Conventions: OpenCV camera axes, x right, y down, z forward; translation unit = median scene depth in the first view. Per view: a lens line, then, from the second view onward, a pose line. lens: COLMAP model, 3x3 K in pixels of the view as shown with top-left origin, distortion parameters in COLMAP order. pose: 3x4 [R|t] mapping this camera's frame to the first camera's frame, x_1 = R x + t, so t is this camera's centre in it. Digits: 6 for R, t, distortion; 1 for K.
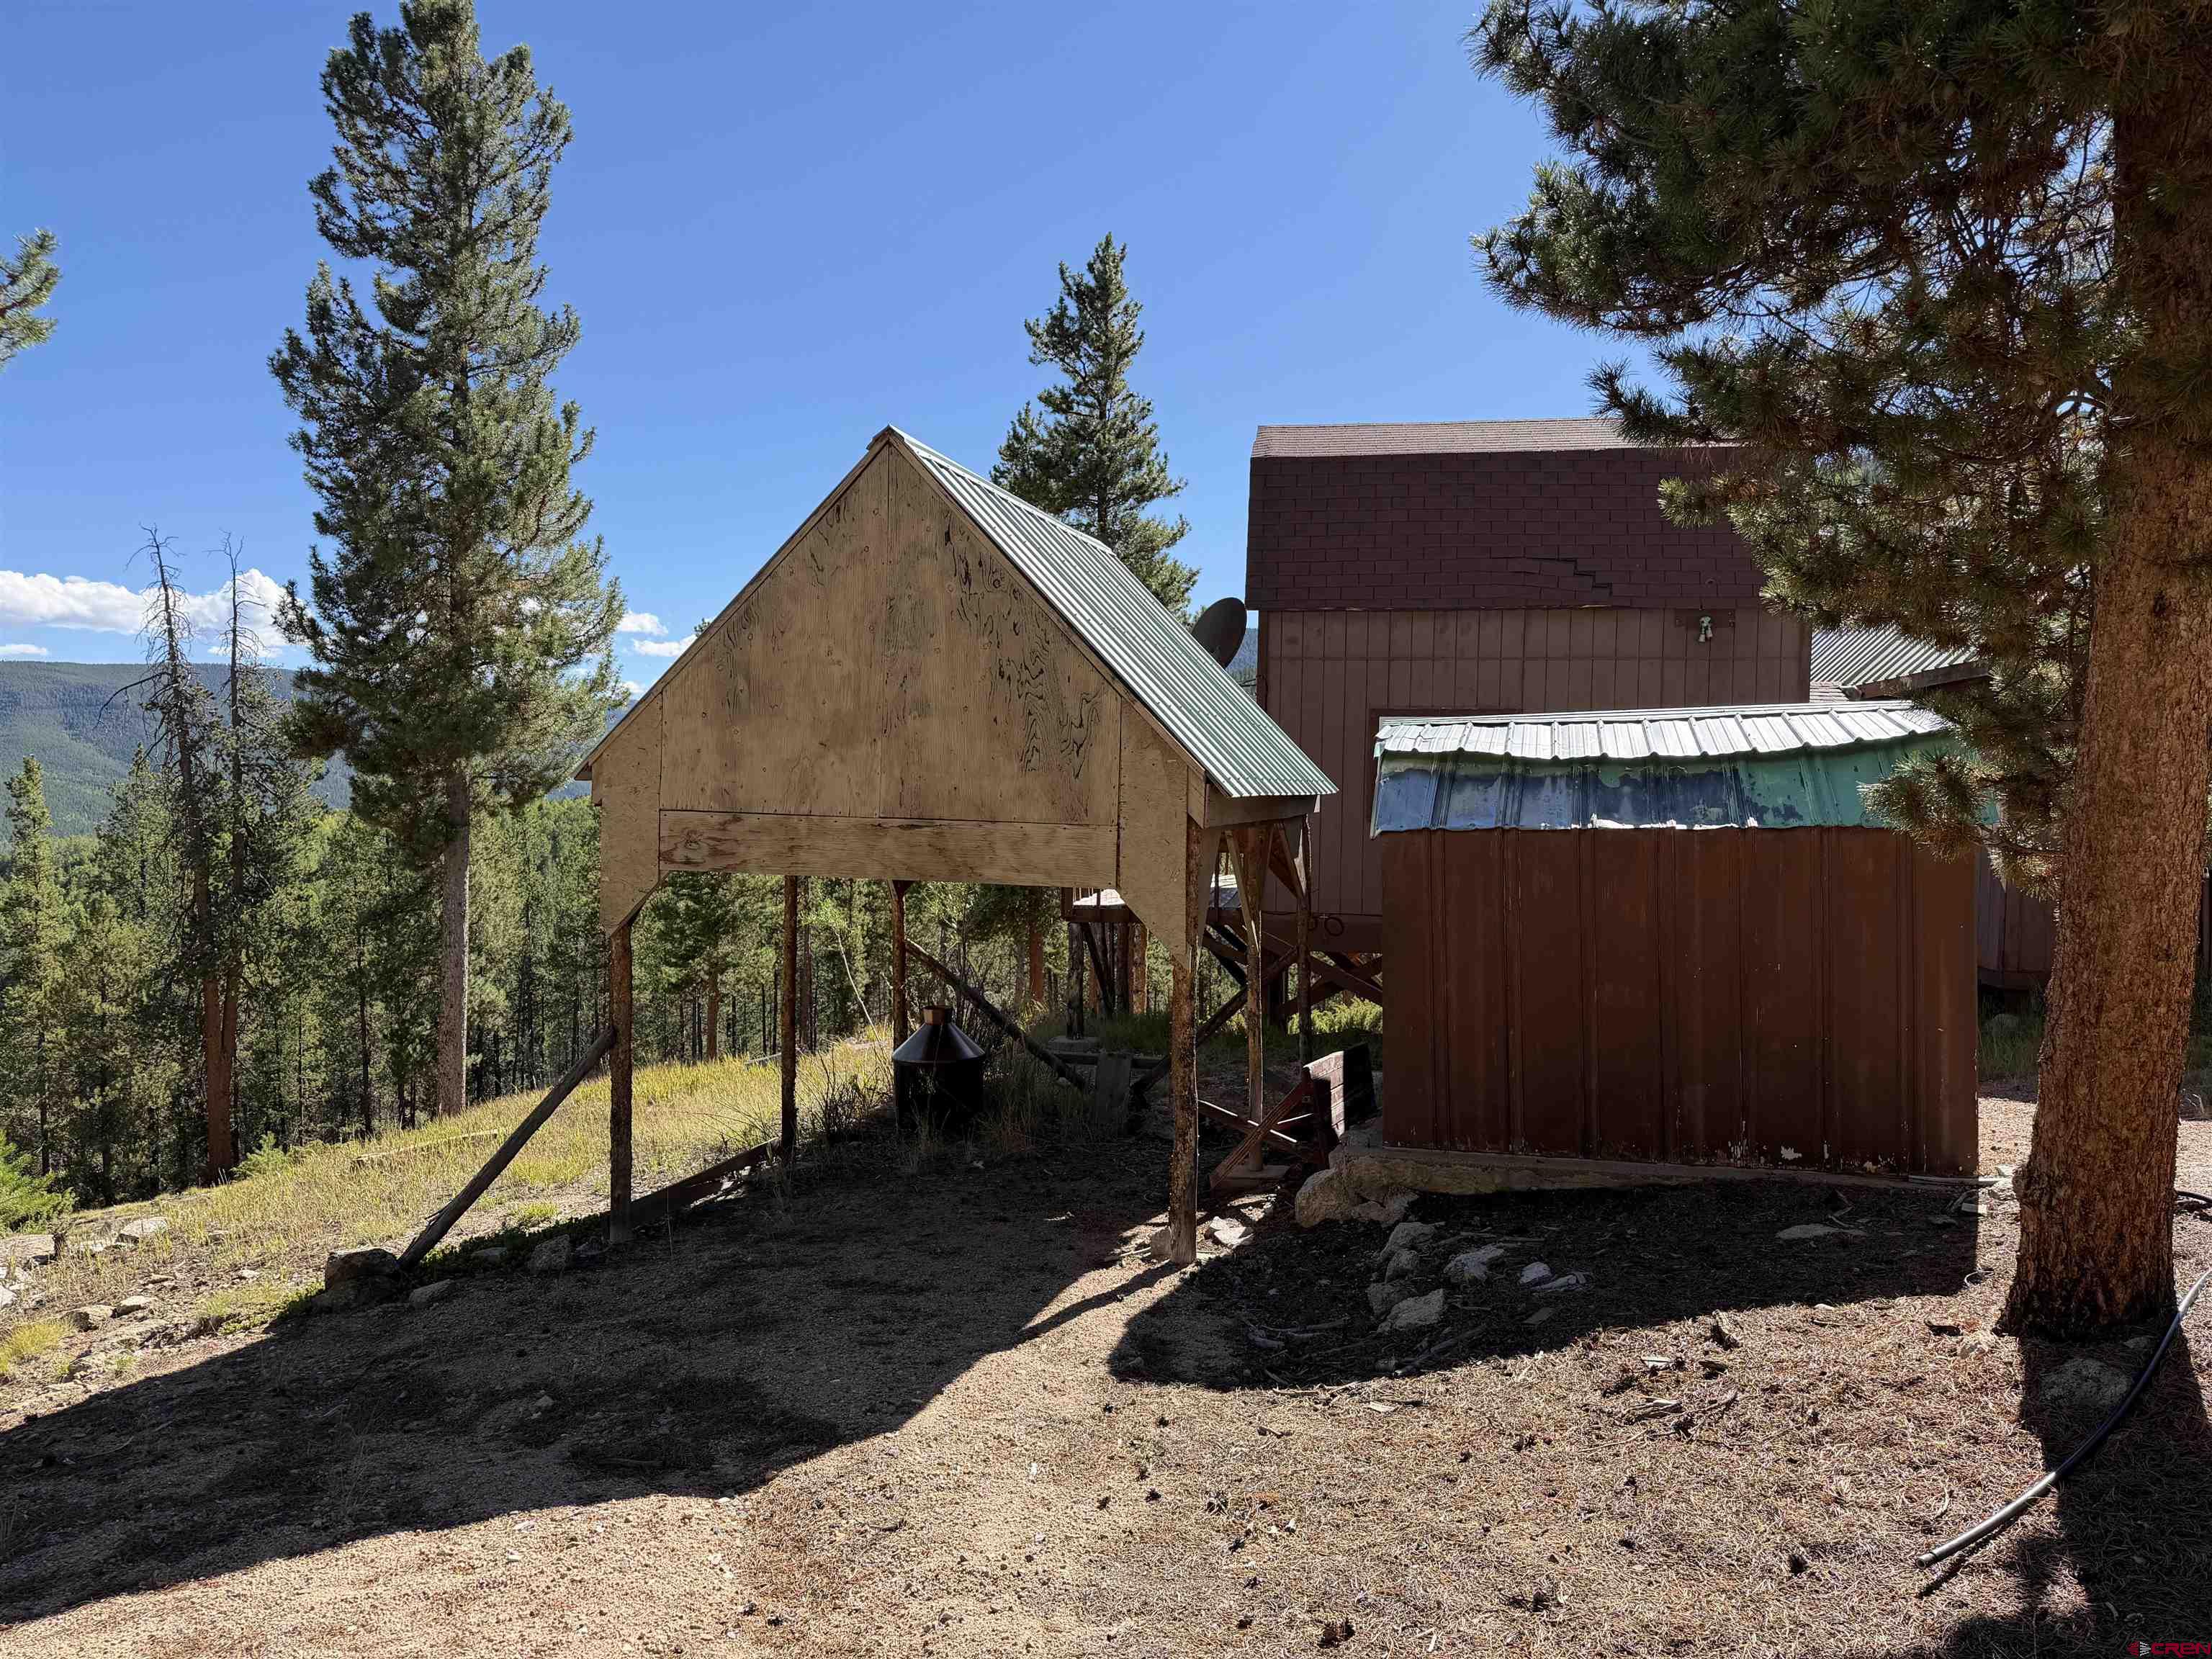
lens RADIAL K [[1604.1, 0, 1104.4], [0, 1604.1, 826.2], [0, 0, 1]] dist [0.078806, -0.109773]
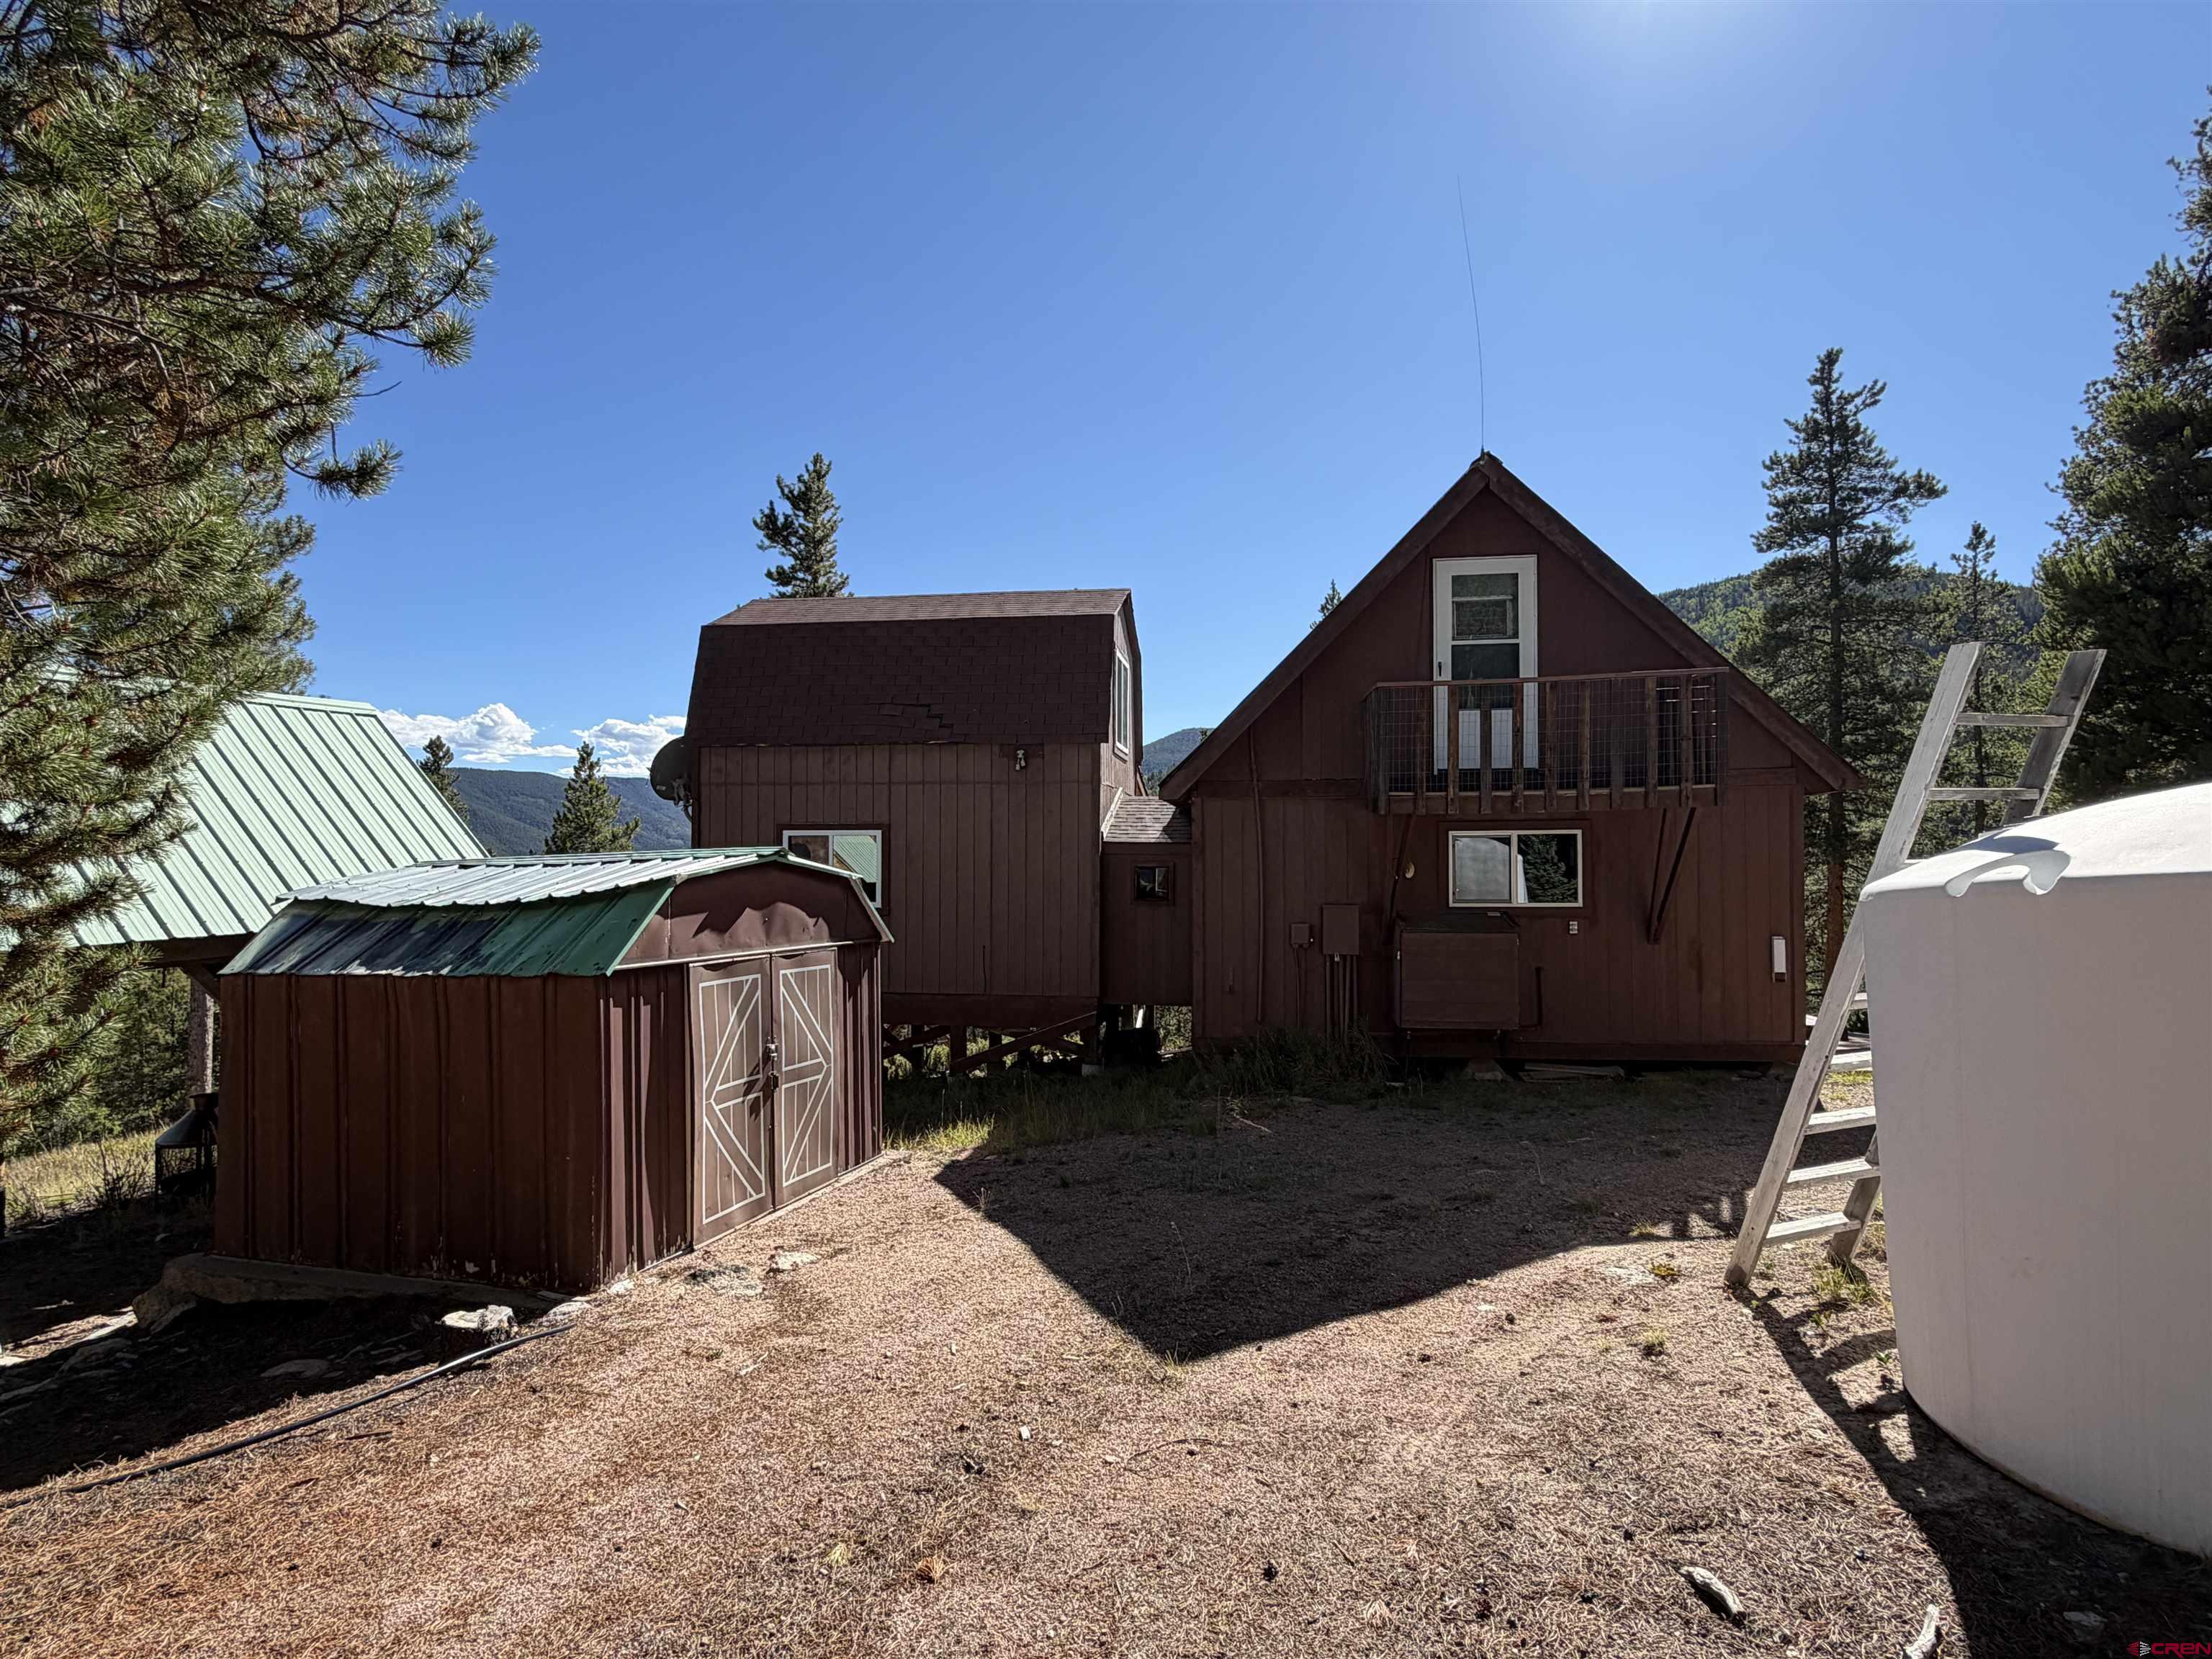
lens RADIAL K [[1170.6, 0, 1112.3], [0, 1170.6, 830.1], [0, 0, 1]] dist [0.000429, 0.000109]
pose [[0.999884, -0.011693, 0.009749, 0.419417], [0.012056, 0.999202, -0.038087, -0.030759], [-0.009296, 0.038200, 0.999227, 0.087522]]
